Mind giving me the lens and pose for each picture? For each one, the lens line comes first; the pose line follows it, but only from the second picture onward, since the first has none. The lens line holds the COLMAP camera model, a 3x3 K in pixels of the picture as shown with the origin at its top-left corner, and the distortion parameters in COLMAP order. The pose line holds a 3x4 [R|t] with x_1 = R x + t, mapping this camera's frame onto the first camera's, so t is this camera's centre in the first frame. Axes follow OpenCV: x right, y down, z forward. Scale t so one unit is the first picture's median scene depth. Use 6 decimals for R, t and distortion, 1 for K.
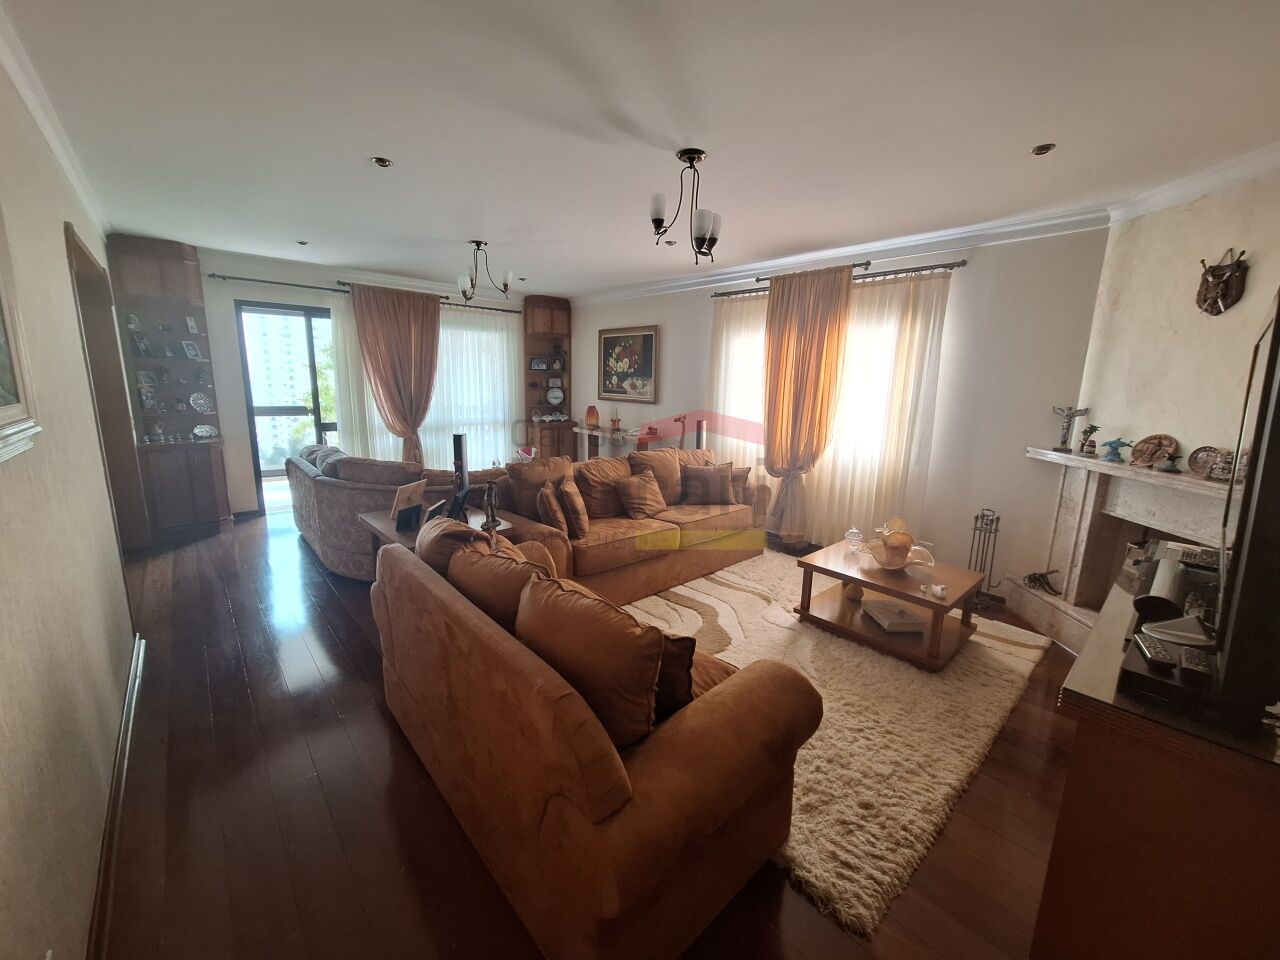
lens RADIAL K [[504.6, 0, 651.3], [0, 504.6, 469.7], [0, 0, 1]] dist [-0.001425, 0.000787]
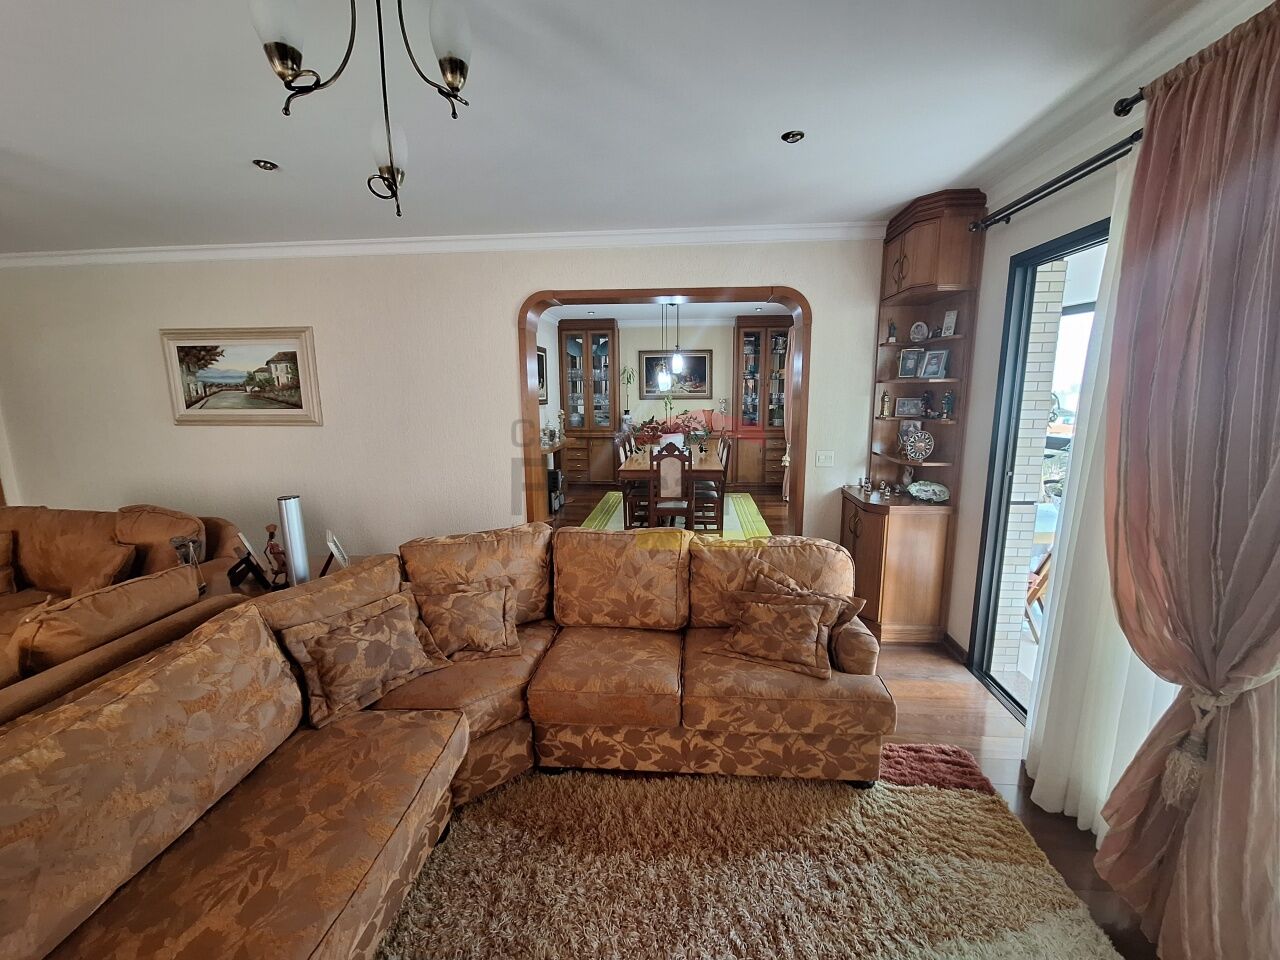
lens RADIAL K [[504.6, 0, 644.4], [0, 504.6, 473.9], [0, 0, 1]] dist [-0.001425, 0.000787]
pose [[-0.732619, 0.095947, -0.673842, -0.161806], [-0.133602, 0.950483, 0.280594, -0.186626], [0.667398, 0.295595, -0.683523, 0.975375]]
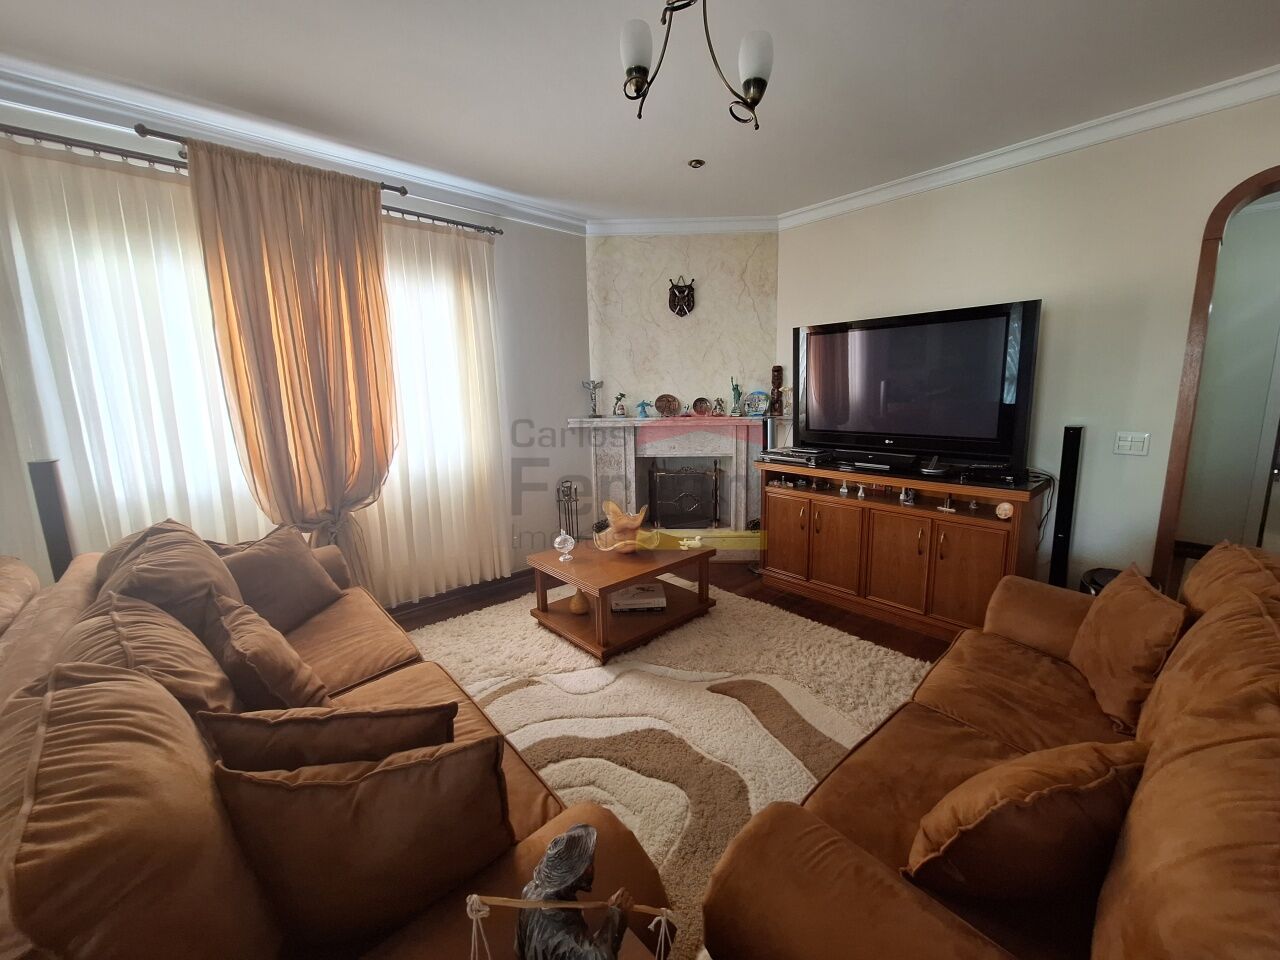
lens RADIAL K [[504.6, 0, 641.5], [0, 504.6, 473.9], [0, 0, 1]] dist [-0.001425, 0.000787]
pose [[0.004875, -0.193847, 0.981020, -0.223913], [0.196919, 0.962008, 0.189112, -0.062863], [-0.980408, 0.192259, 0.042862, 0.470883]]
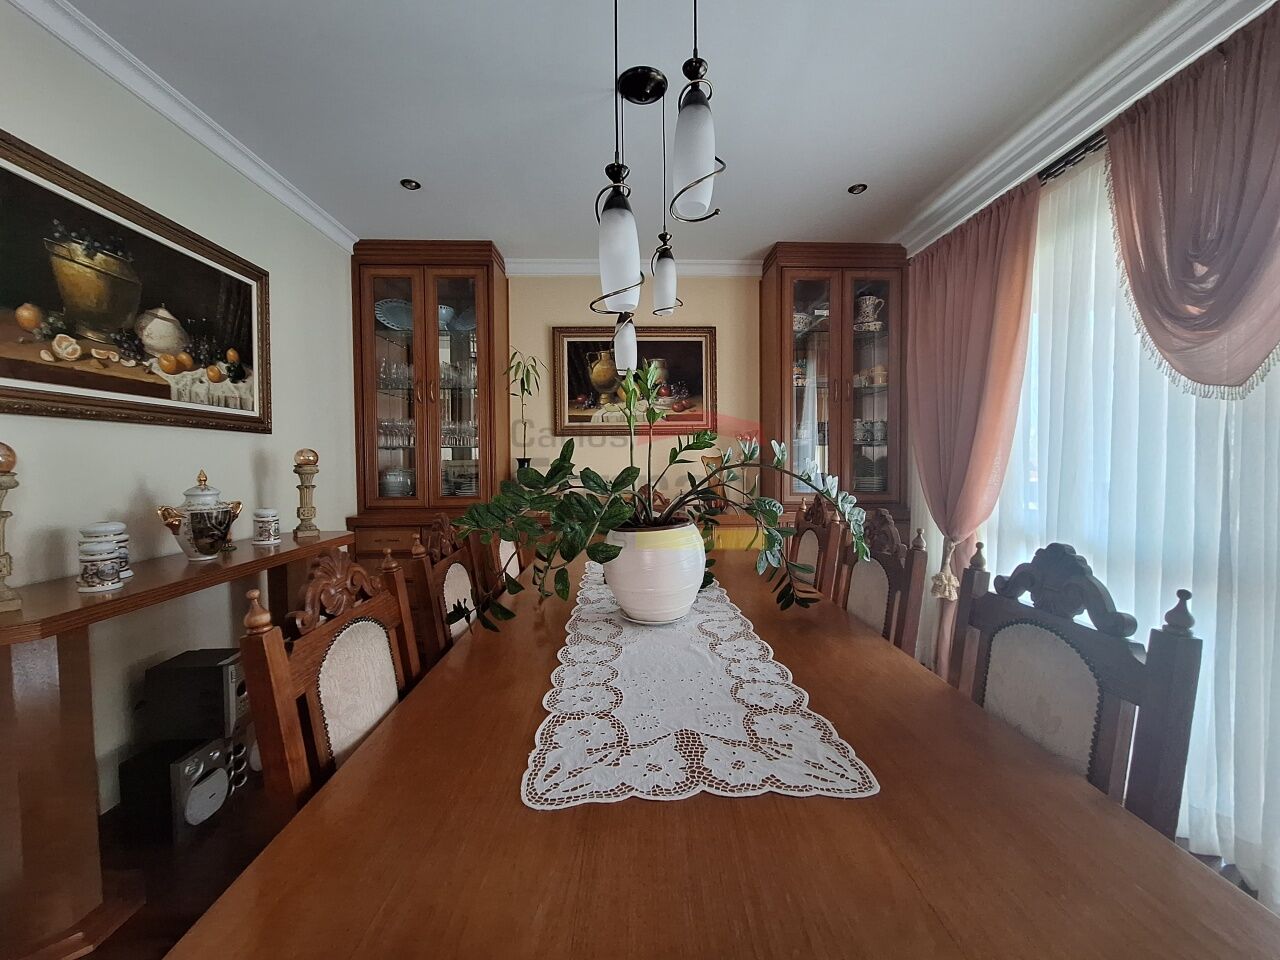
lens RADIAL K [[504.6, 0, 641.7], [0, 504.6, 474.8], [0, 0, 1]] dist [-0.001425, 0.000787]
pose [[-0.644732, 0.004746, -0.764394, -0.696160], [-0.147210, 0.980492, 0.130252, -0.041323], [0.750100, 0.196504, -0.631455, 0.442807]]
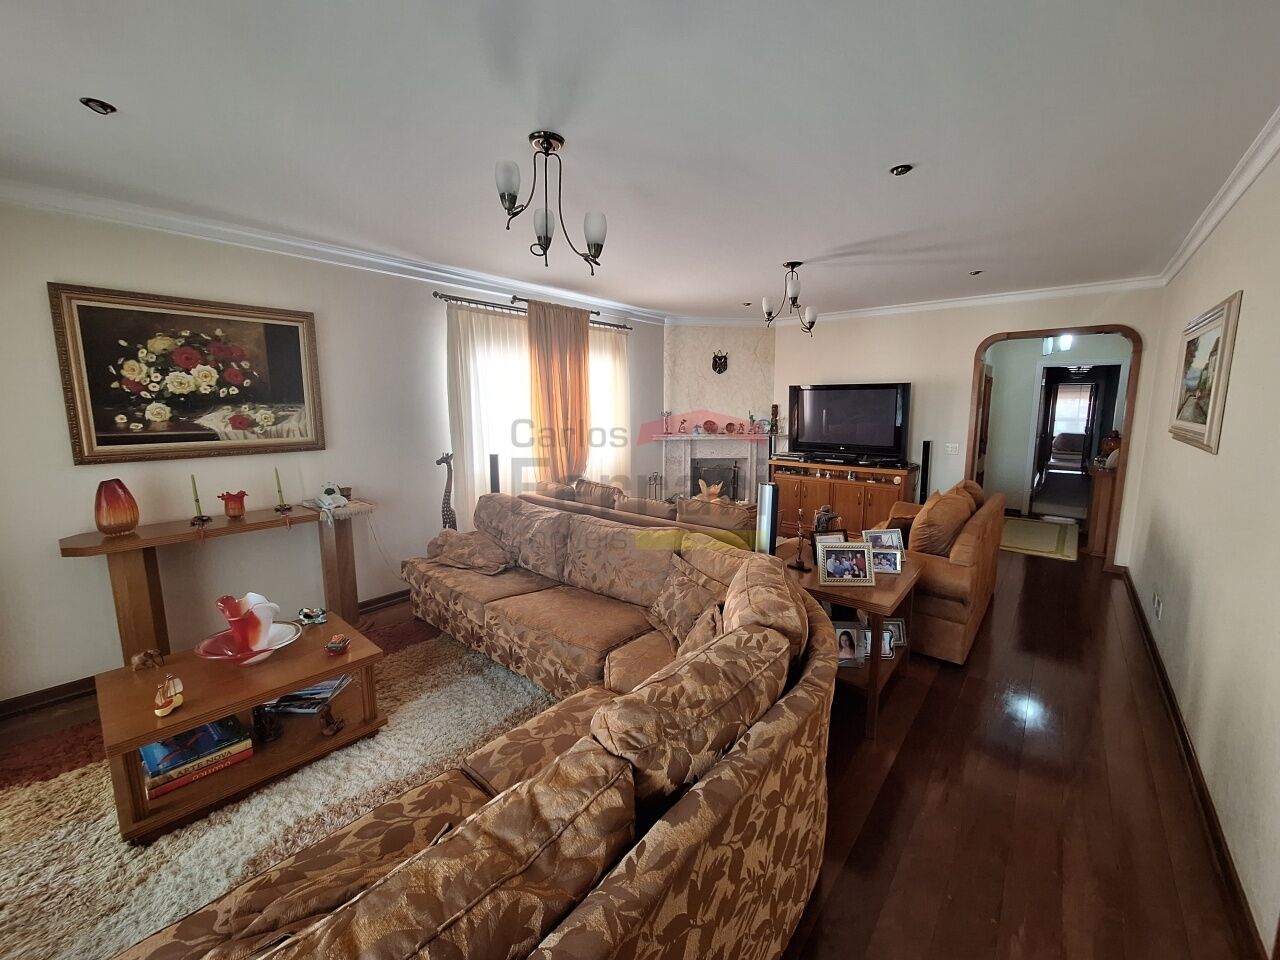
lens RADIAL K [[504.6, 0, 641.8], [0, 504.6, 477.0], [0, 0, 1]] dist [-0.001425, 0.000787]
pose [[-0.126479, -0.169383, 0.977401, -0.625200], [0.177269, 0.965593, 0.190276, -0.147363], [-0.976001, 0.197329, -0.092101, 0.716937]]
